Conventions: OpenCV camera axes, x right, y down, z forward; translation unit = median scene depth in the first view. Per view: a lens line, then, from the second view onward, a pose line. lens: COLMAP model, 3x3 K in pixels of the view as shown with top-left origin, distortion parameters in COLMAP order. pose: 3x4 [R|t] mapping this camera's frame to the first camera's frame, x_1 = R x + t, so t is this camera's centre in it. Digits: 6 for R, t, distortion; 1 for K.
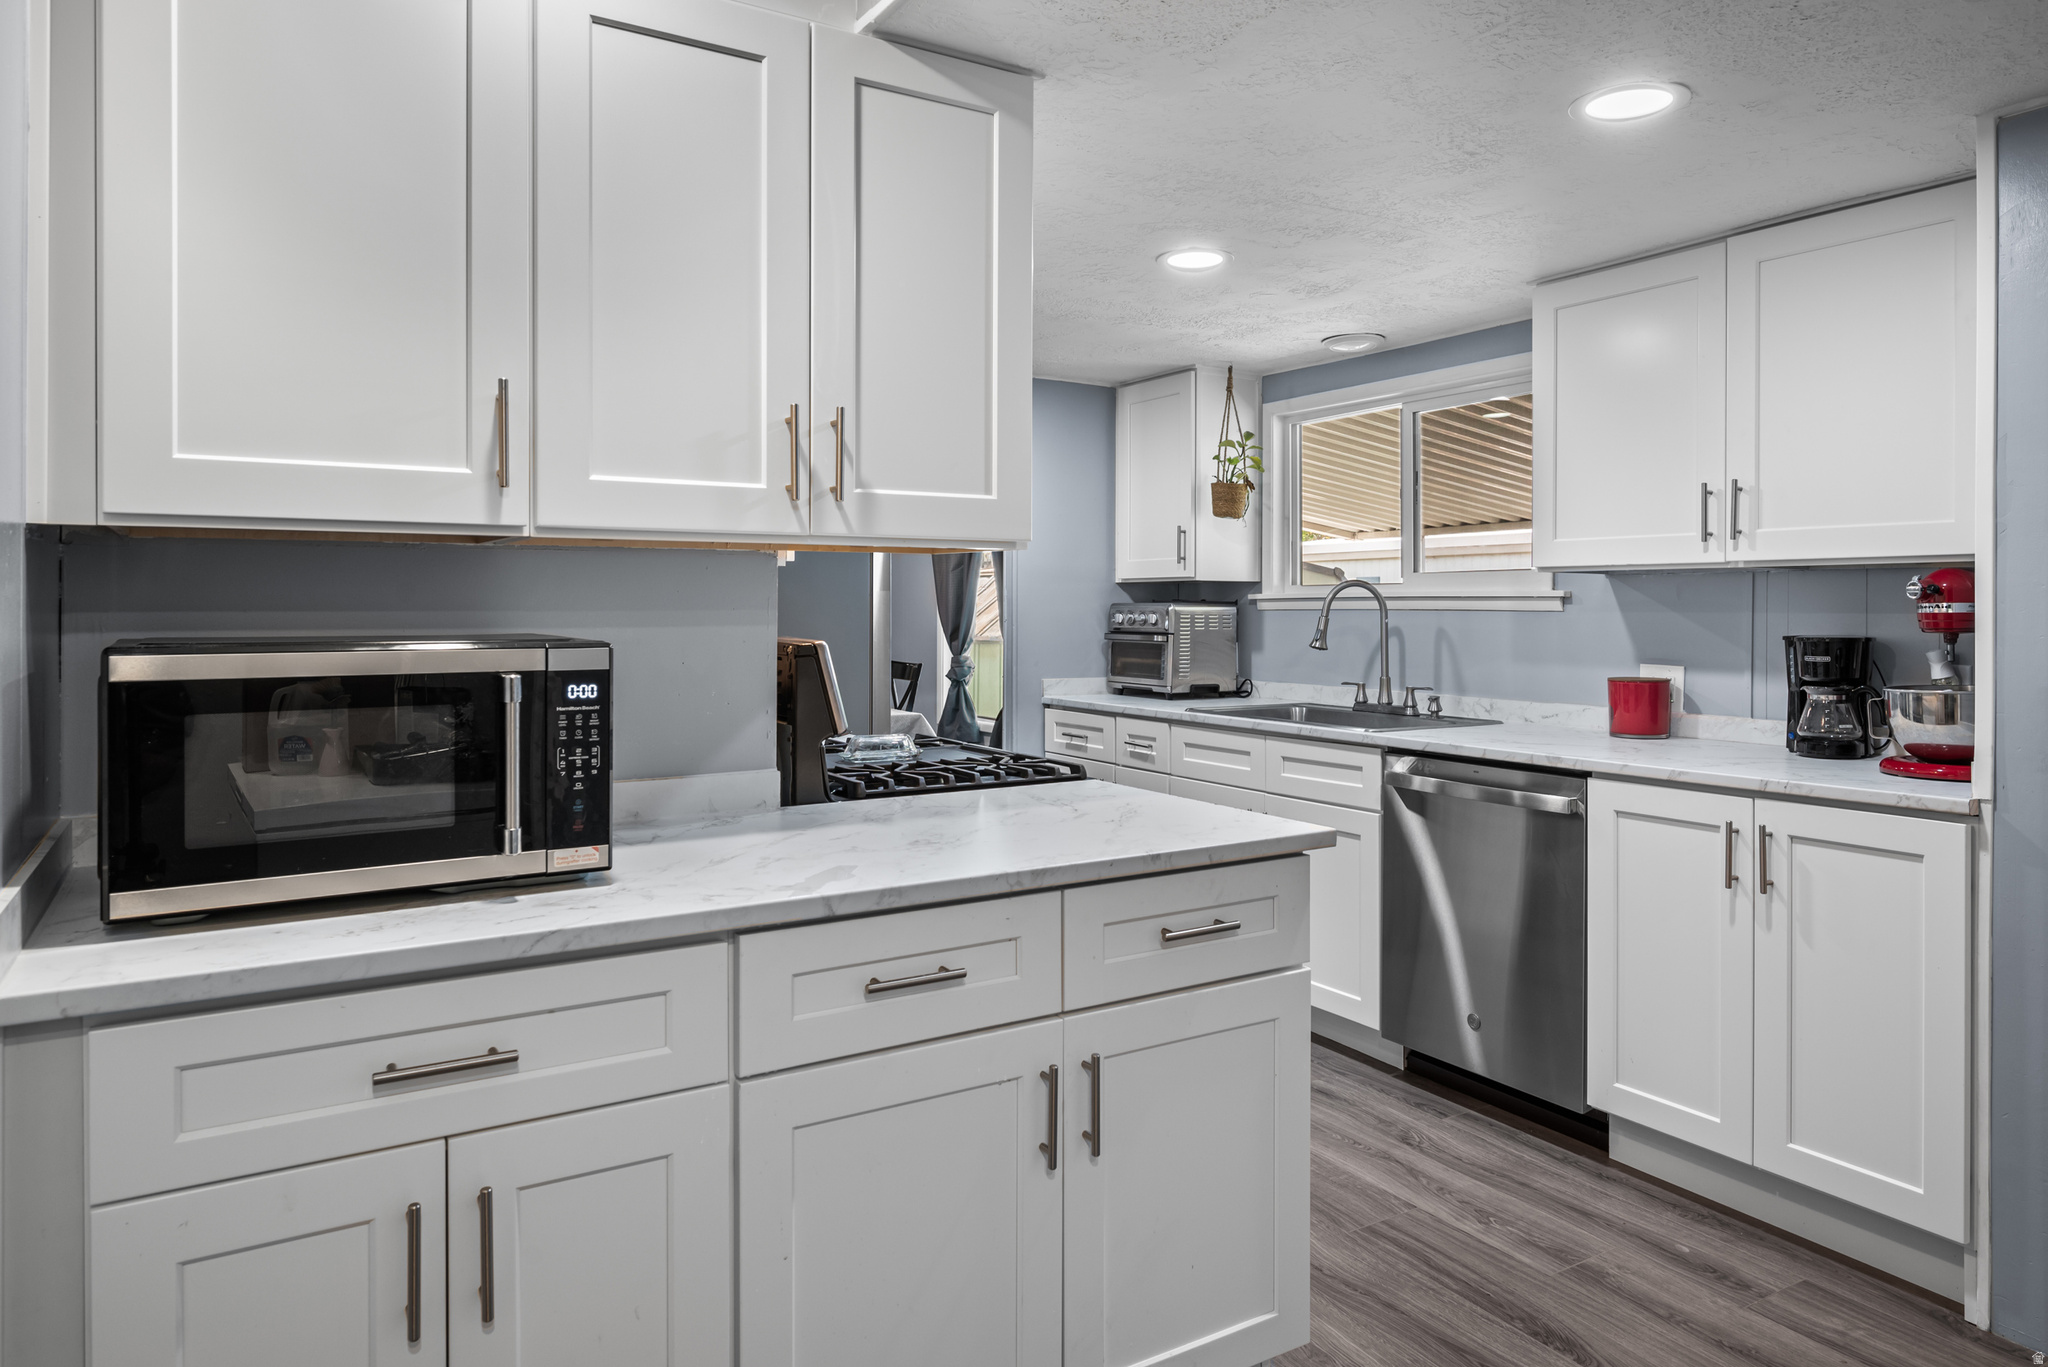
lens RADIAL K [[1251.8, 0, 1006.4], [0, 1251.8, 616.5], [0, 0, 1]] dist [0.004693, -0.000689]
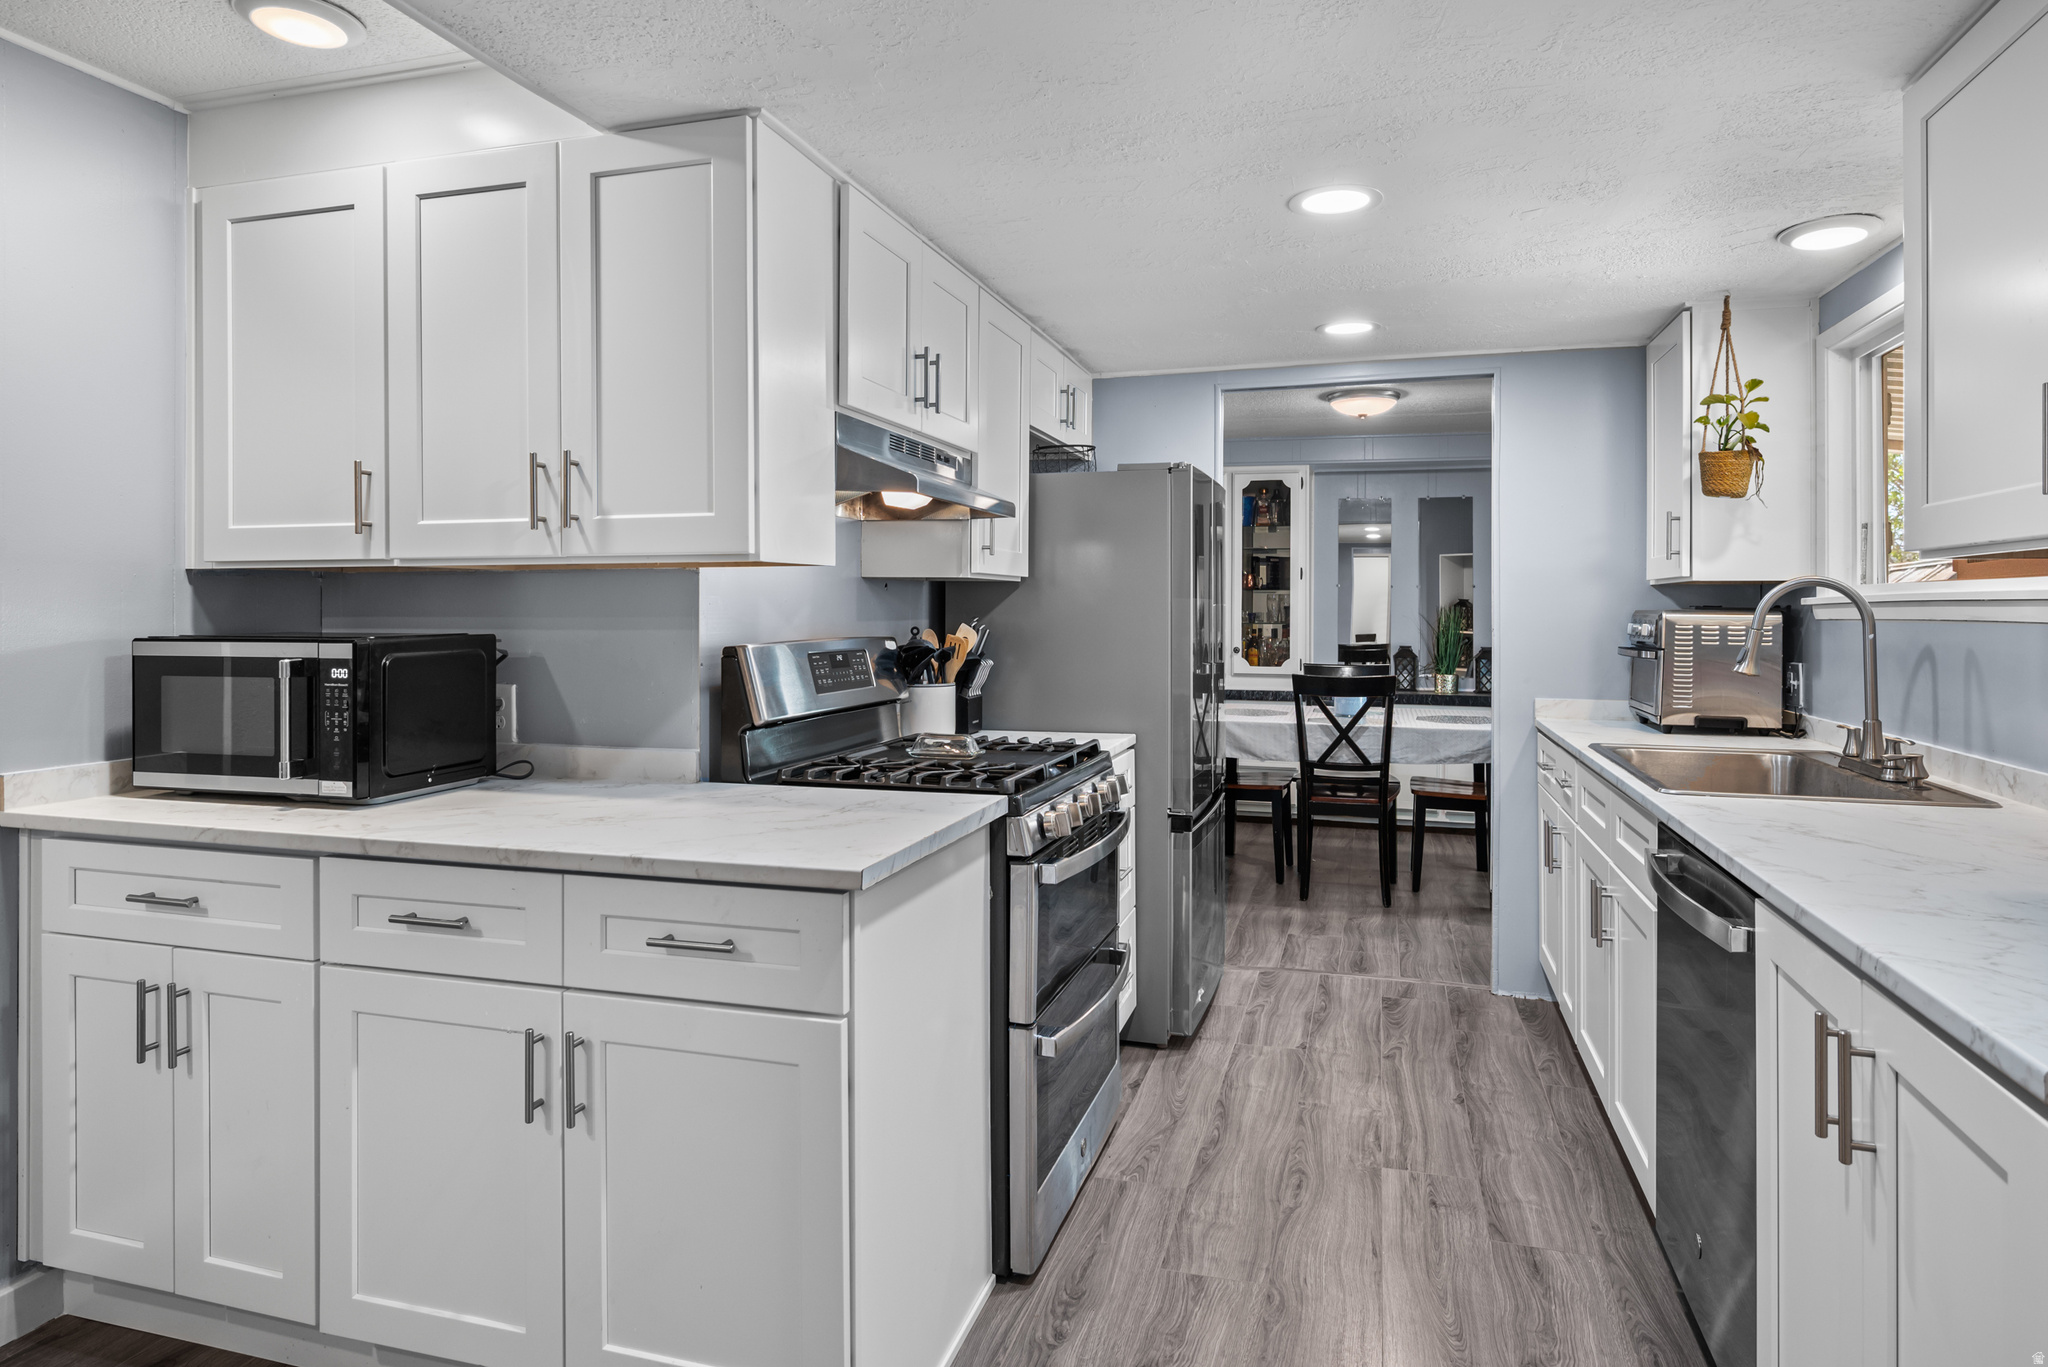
lens RADIAL K [[1136.1, 0, 1067.2], [0, 1136.1, 615.2], [0, 0, 1]] dist [0.003444, -0.001266]
pose [[0.685776, 0.001504, -0.727812, 1.007386], [-0.006524, 0.999970, -0.004081, -0.006304], [0.727784, 0.007547, 0.685765, 0.601336]]
